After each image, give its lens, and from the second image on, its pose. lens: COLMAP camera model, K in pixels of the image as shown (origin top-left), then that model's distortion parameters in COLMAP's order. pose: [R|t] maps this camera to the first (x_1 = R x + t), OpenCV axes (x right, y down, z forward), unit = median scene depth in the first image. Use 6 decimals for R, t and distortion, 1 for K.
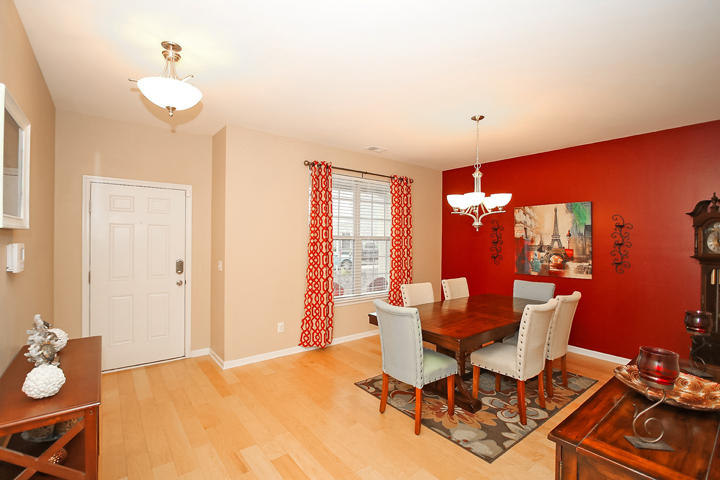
lens RADIAL K [[325.8, 0, 364.5], [0, 325.8, 247.3], [0, 0, 1]] dist [-0.029901, -0.000270]
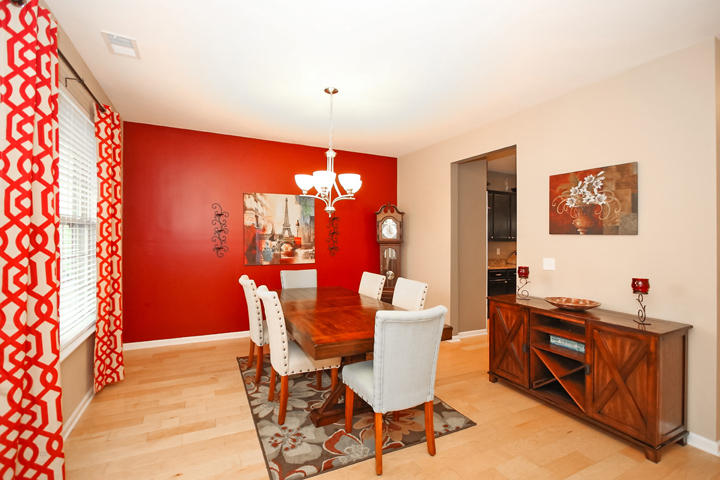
lens RADIAL K [[325.8, 0, 359.7], [0, 325.8, 239.1], [0, 0, 1]] dist [-0.029901, -0.000270]
pose [[0.215894, -0.020873, 0.976194, -0.383805], [-0.001584, 0.999763, 0.021727, -0.013248], [-0.976416, -0.006237, 0.215810, 0.536650]]
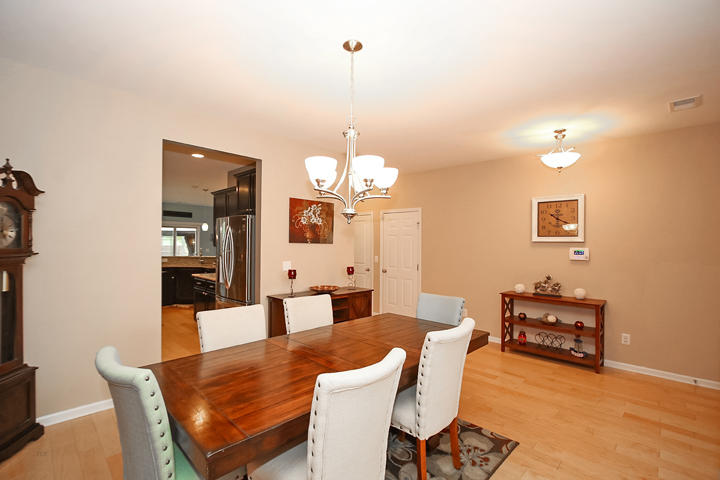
lens RADIAL K [[325.8, 0, 358.1], [0, 325.8, 242.2], [0, 0, 1]] dist [-0.029901, -0.000270]
pose [[-0.992997, -0.035572, -0.112660, 0.314475], [-0.036374, 0.999325, 0.005077, -0.022731], [0.112403, 0.009139, -0.993621, 1.224893]]
